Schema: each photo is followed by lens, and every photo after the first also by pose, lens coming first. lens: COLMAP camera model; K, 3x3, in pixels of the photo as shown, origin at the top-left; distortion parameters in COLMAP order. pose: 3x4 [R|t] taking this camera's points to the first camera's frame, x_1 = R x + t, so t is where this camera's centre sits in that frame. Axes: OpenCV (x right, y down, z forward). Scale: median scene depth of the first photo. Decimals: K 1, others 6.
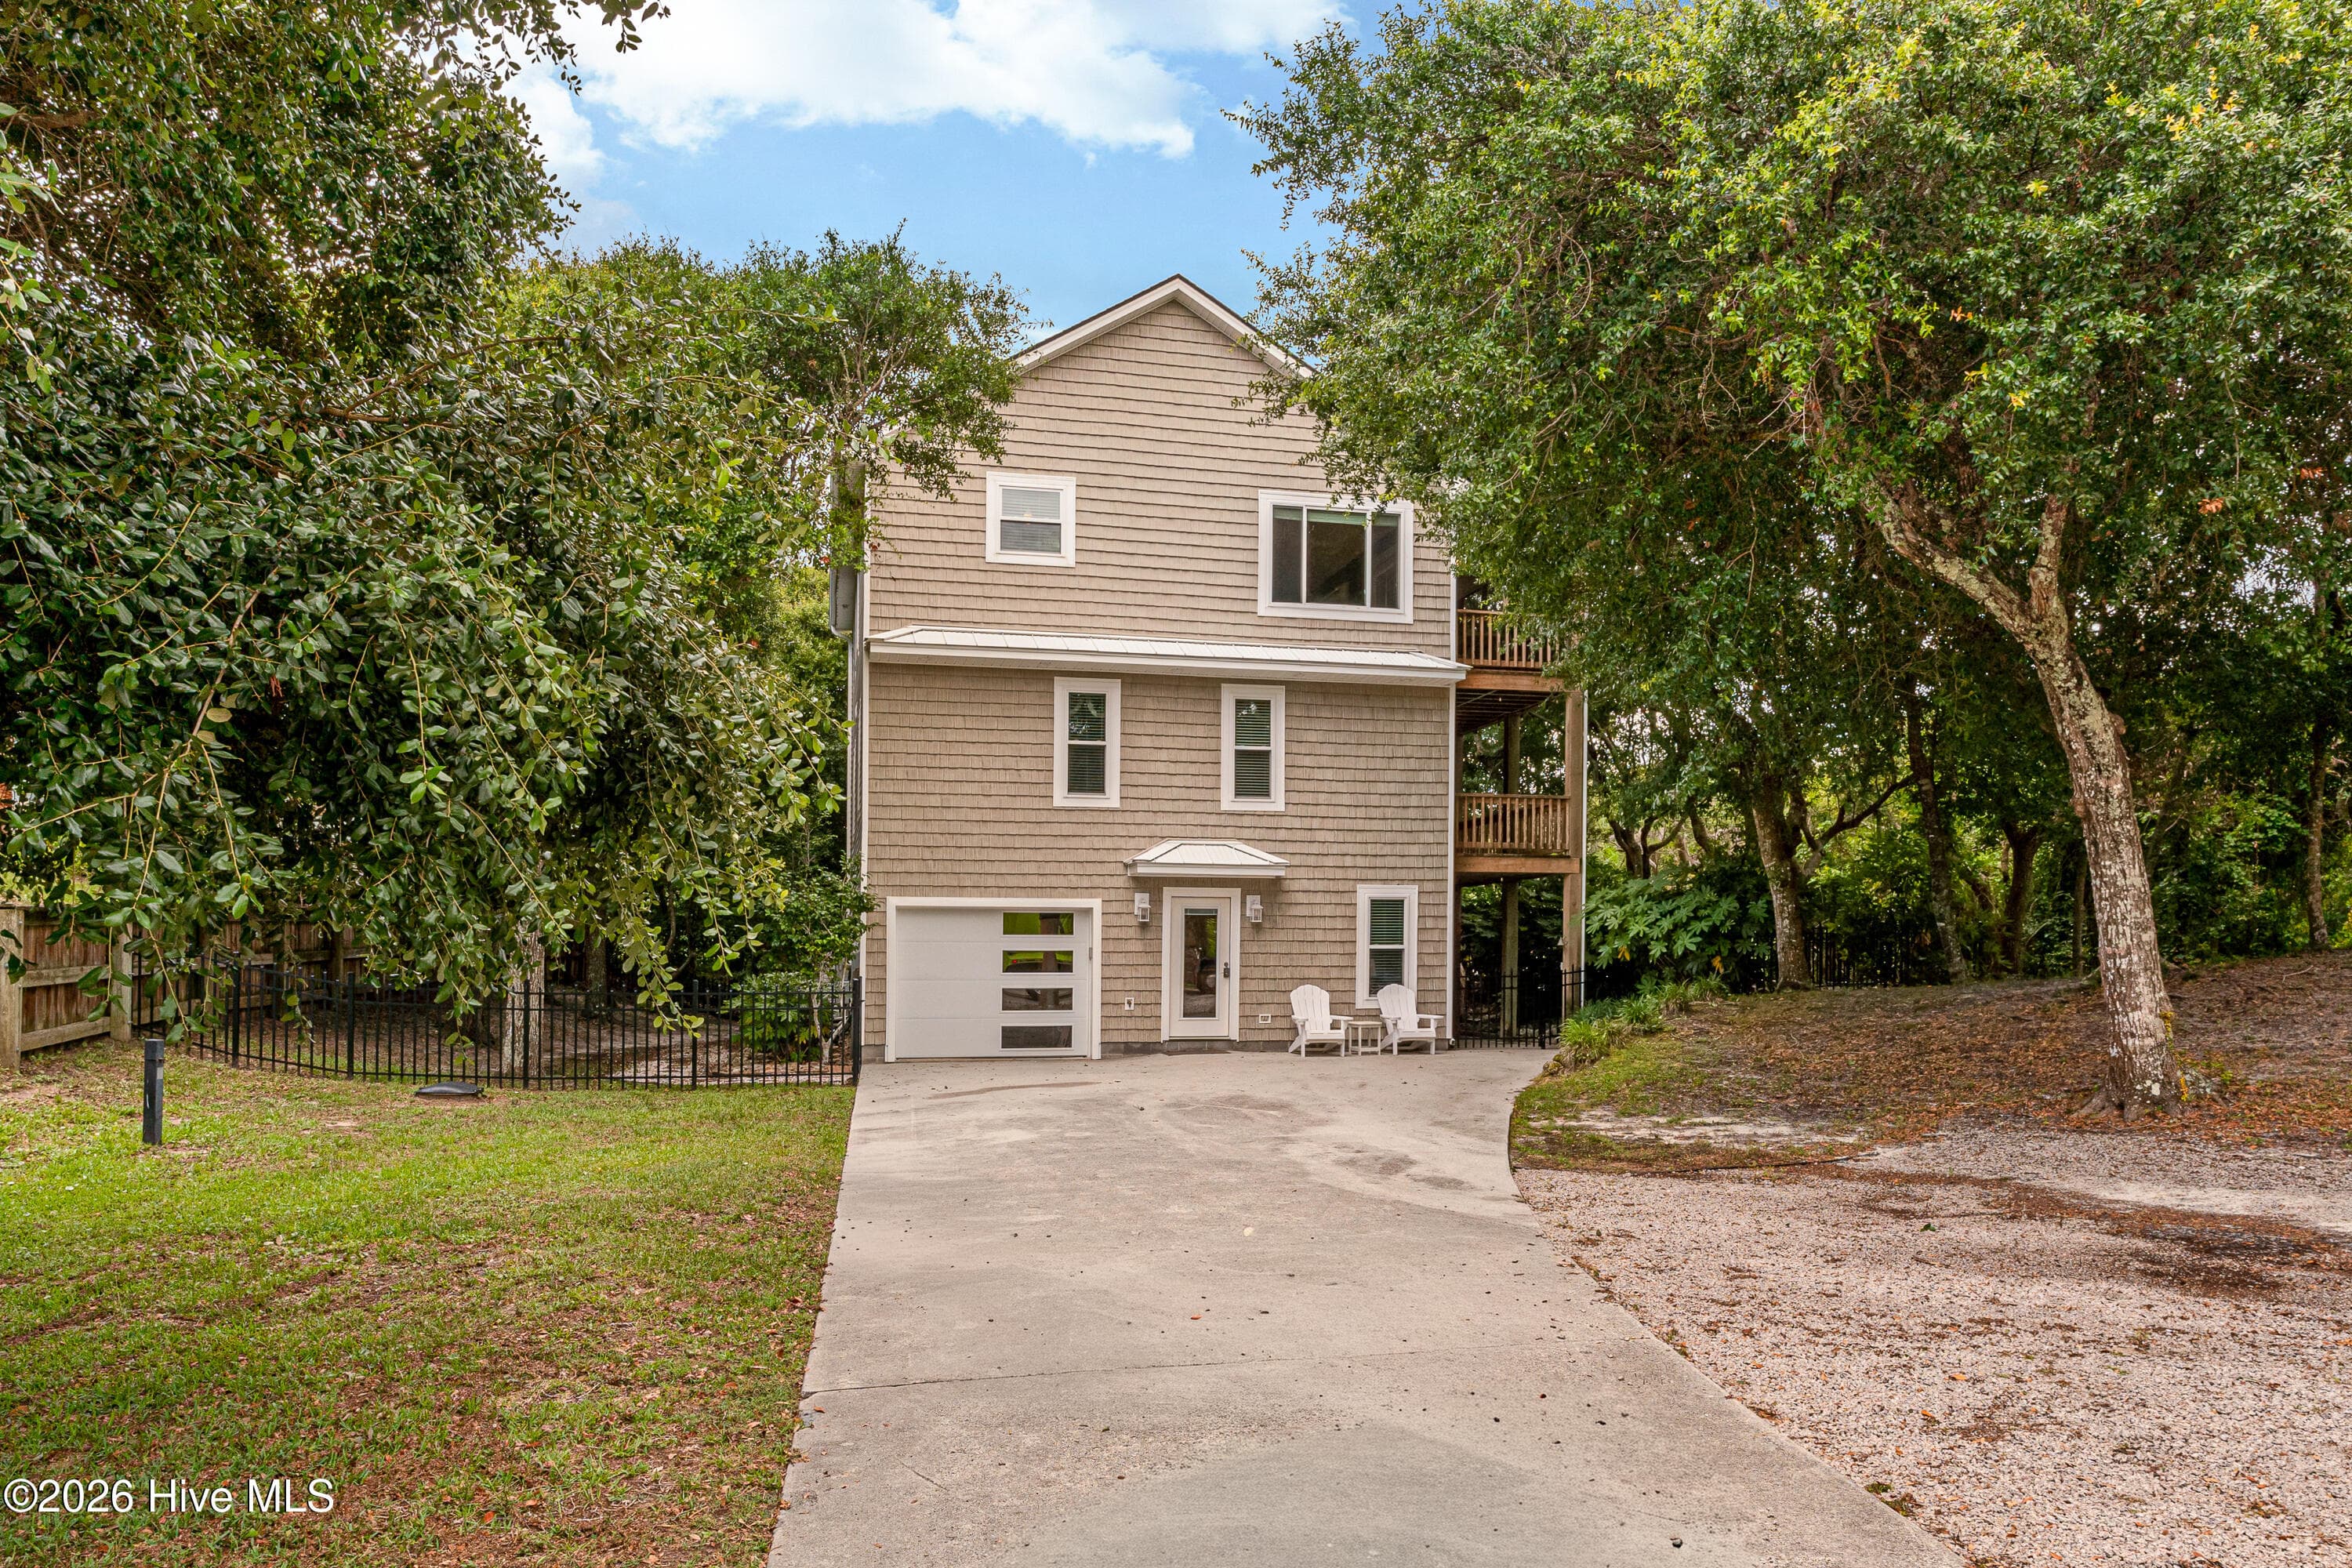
lens RADIAL K [[1604.3, 0, 1179.2], [0, 1604.3, 964.6], [0, 0, 1]] dist [-0.000900, -0.005793]
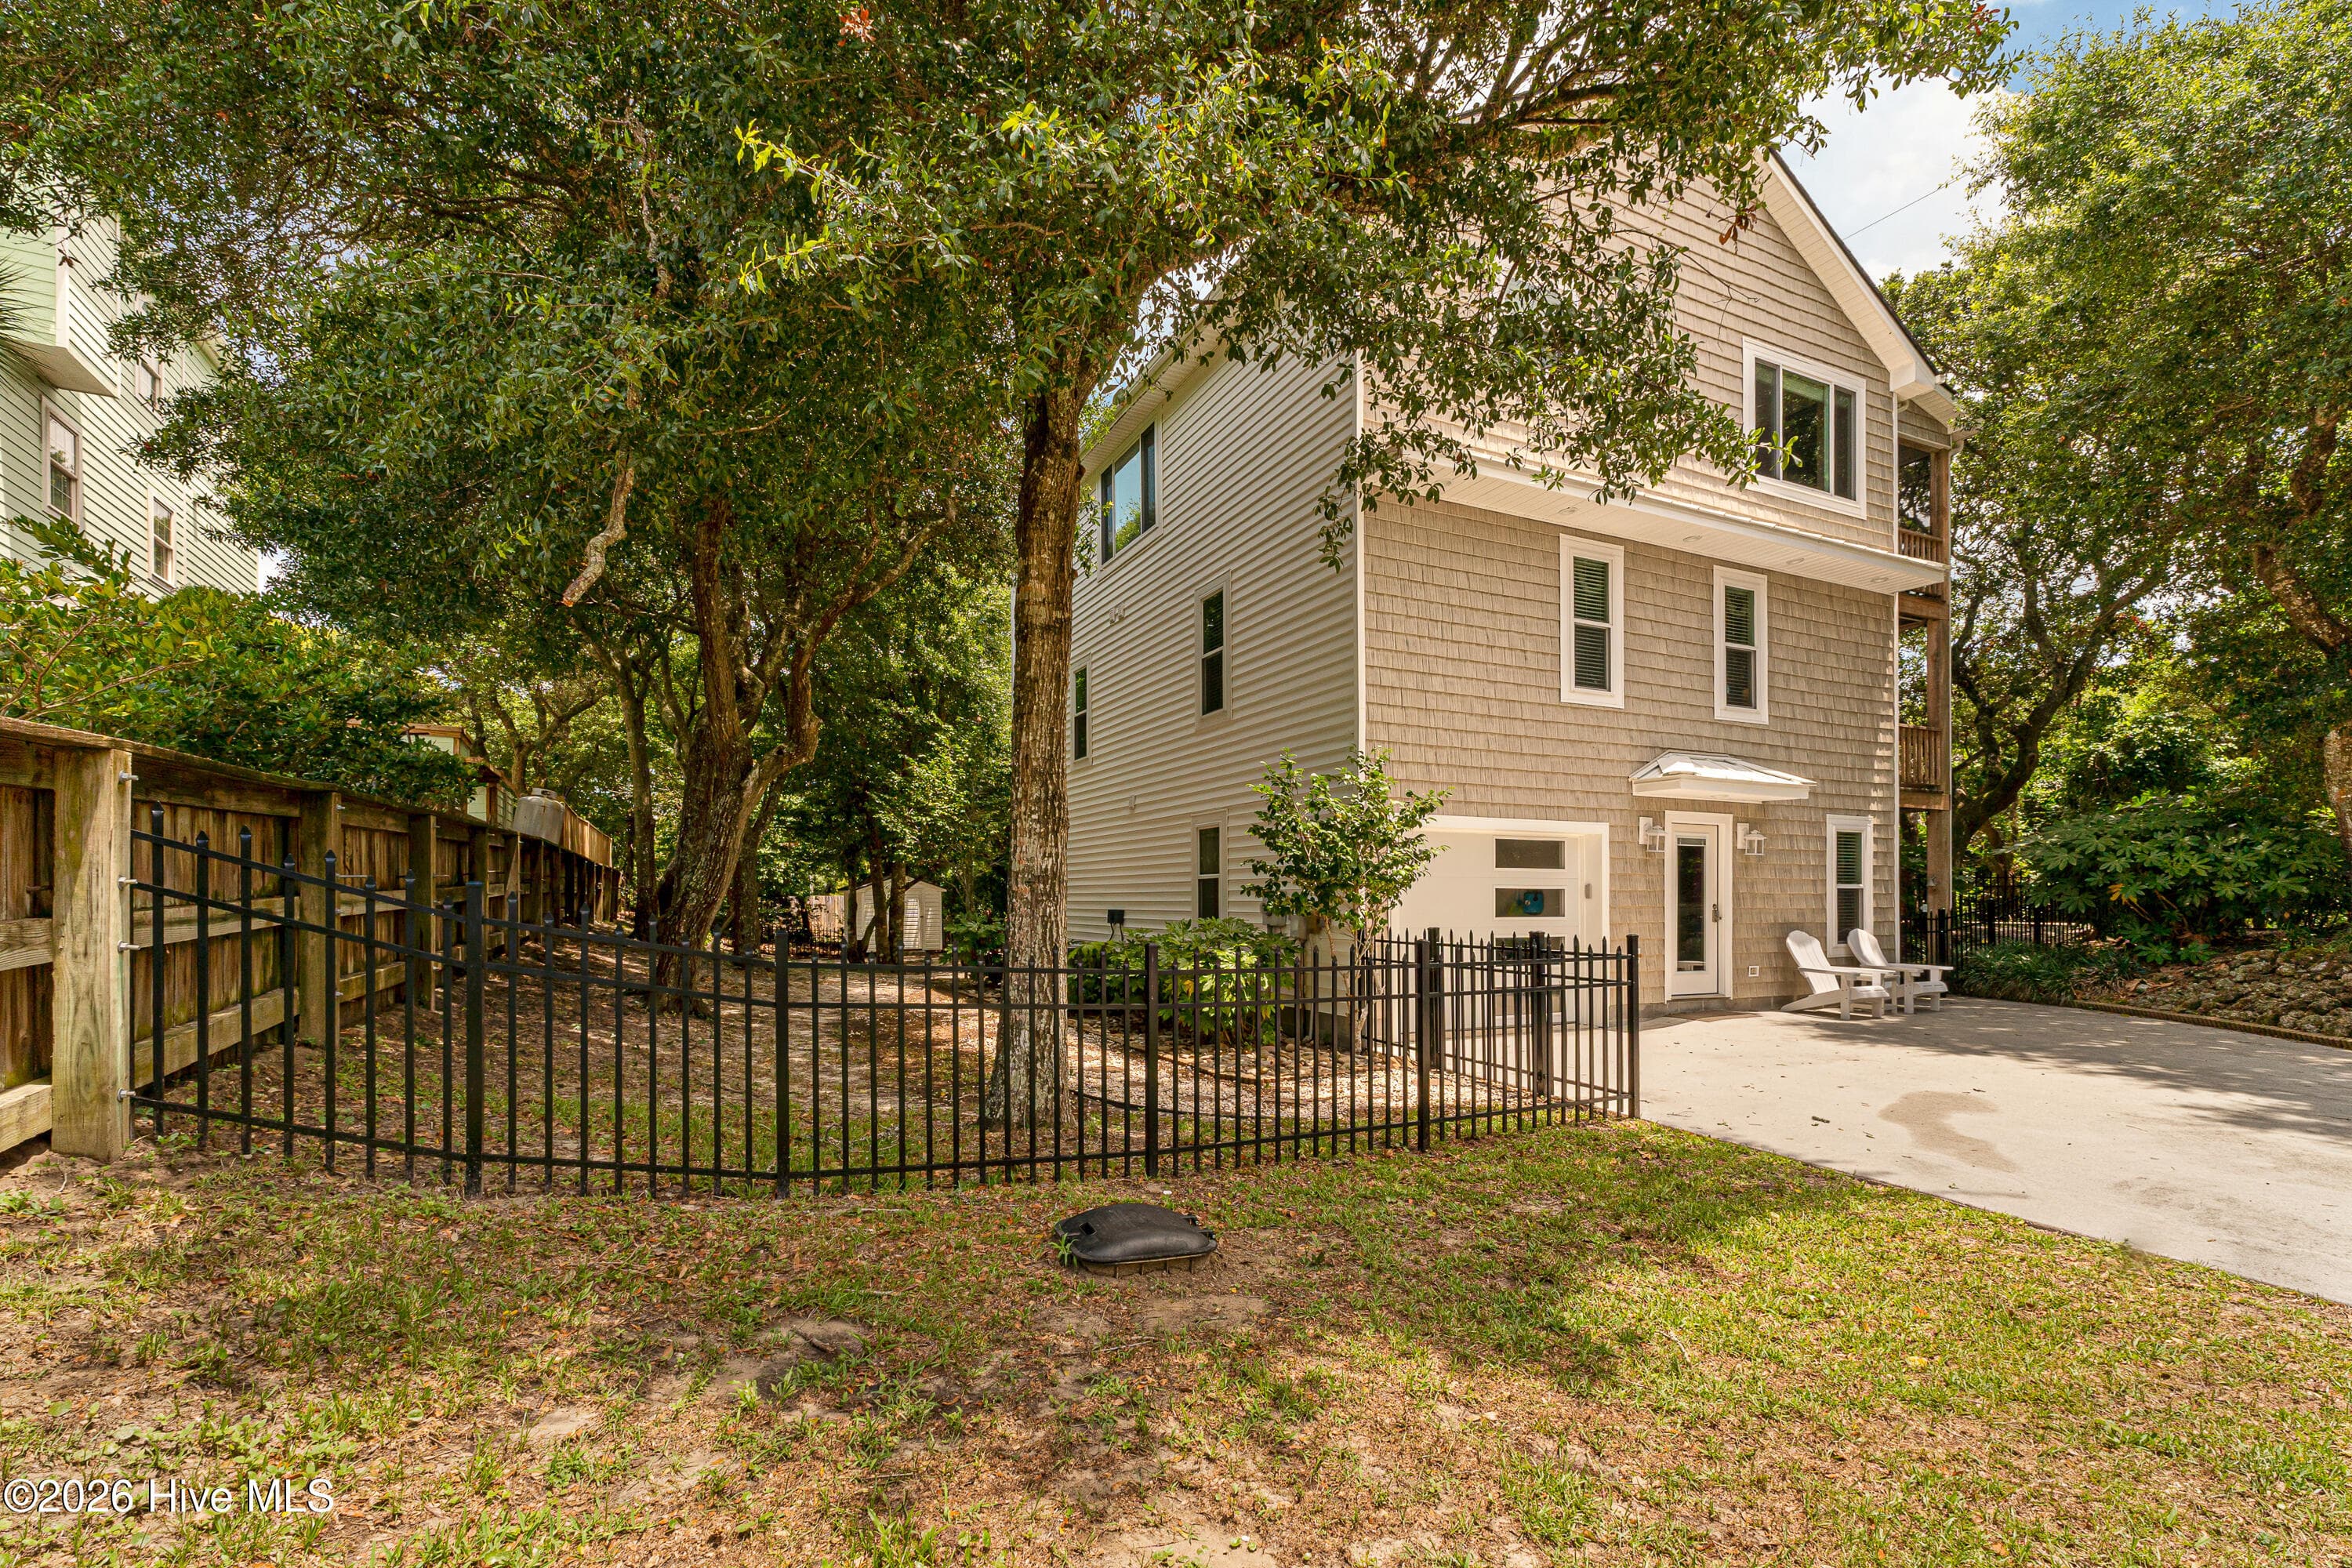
lens RADIAL K [[1016.1, 0, 1158.4], [0, 1016.1, 903.3], [0, 0, 1]] dist [0.008578, 0.001402]
pose [[0.972323, 0.000733, 0.233639, -0.378633], [-0.001046, 0.999999, 0.001214, -0.002436], [-0.233637, -0.001425, 0.972323, 0.566273]]
